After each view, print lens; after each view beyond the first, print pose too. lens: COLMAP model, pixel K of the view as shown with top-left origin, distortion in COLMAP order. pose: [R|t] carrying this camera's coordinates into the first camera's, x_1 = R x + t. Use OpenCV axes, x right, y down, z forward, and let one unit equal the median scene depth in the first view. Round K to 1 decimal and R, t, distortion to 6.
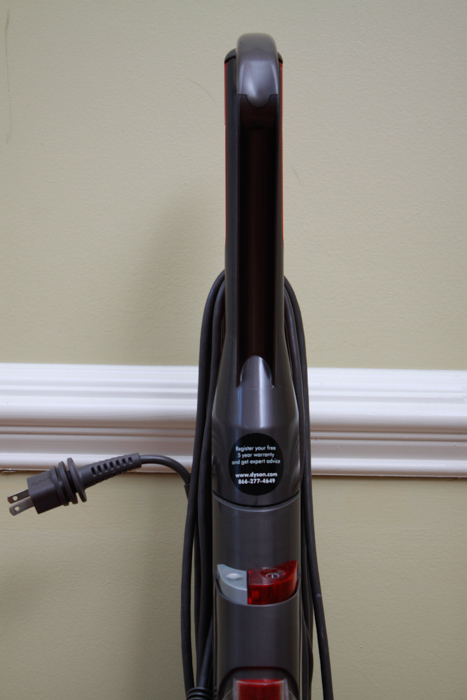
lens RADIAL K [[1359.8, 0, 232.4], [0, 1359.8, 351.8], [0, 0, 1]] dist [0.038110, 0.000000]
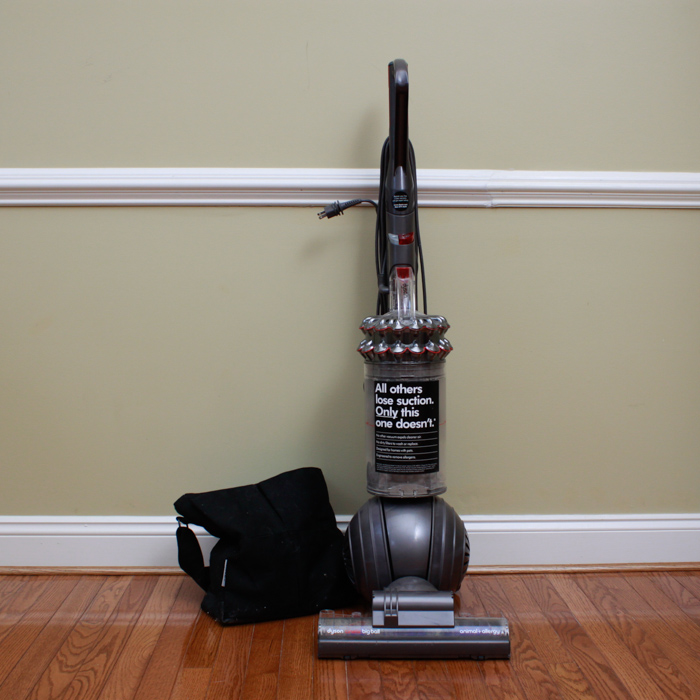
lens RADIAL K [[962.0, 0, 349.5], [0, 962.0, 349.7], [0, 0, 1]] dist [-0.109704, 0.000000]
pose [[0.999945, -0.010435, -0.001174, -0.097284], [0.010449, 0.977670, 0.209885, -0.045650], [-0.001042, -0.209886, 0.977725, -1.178154]]
